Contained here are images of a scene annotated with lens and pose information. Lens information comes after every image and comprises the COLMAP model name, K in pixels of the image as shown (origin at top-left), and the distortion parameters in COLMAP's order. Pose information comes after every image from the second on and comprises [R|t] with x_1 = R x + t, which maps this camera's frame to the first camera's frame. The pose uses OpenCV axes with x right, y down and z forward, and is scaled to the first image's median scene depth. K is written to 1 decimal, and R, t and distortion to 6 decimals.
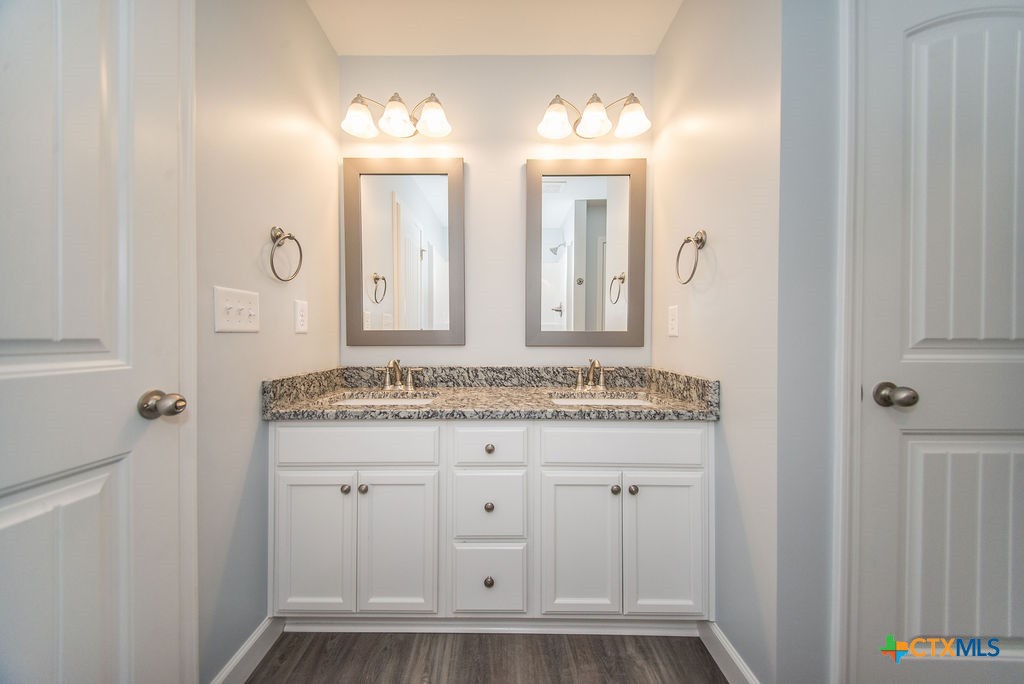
lens RADIAL K [[343.0, 0, 509.9], [0, 343.0, 344.8], [0, 0, 1]] dist [0.007921, -0.000025]
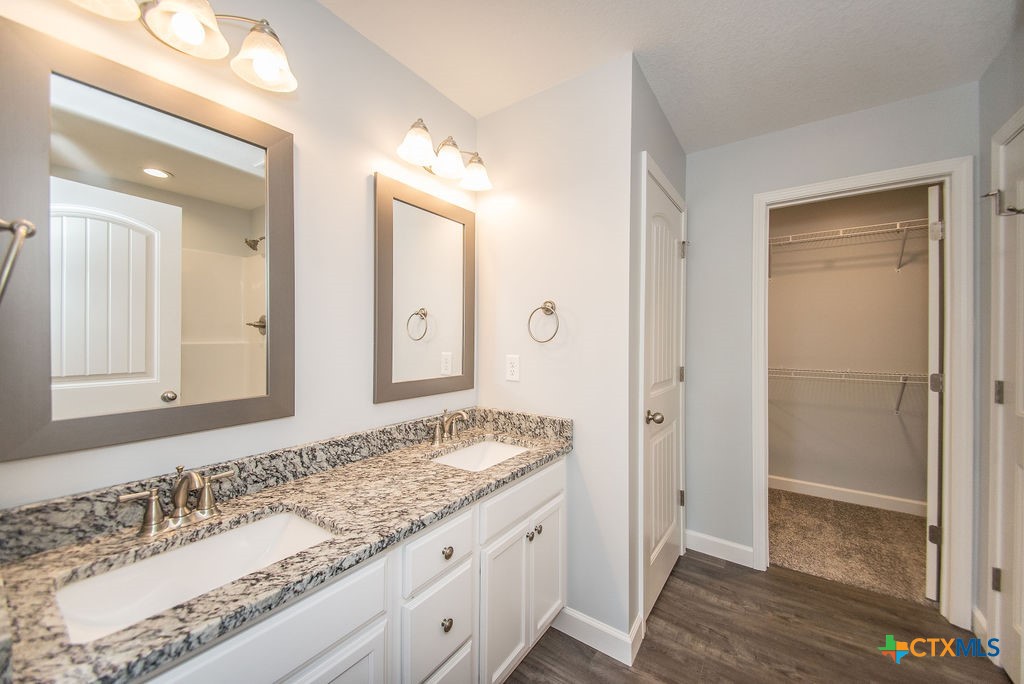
lens RADIAL K [[374.0, 0, 515.1], [0, 374.0, 336.1], [0, 0, 1]] dist [-0.007100, -0.000781]
pose [[0.570385, 0.006709, 0.821350, -0.479674], [0.015425, 0.999703, -0.018878, -0.131050], [-0.821233, 0.023437, 0.570112, 0.243943]]
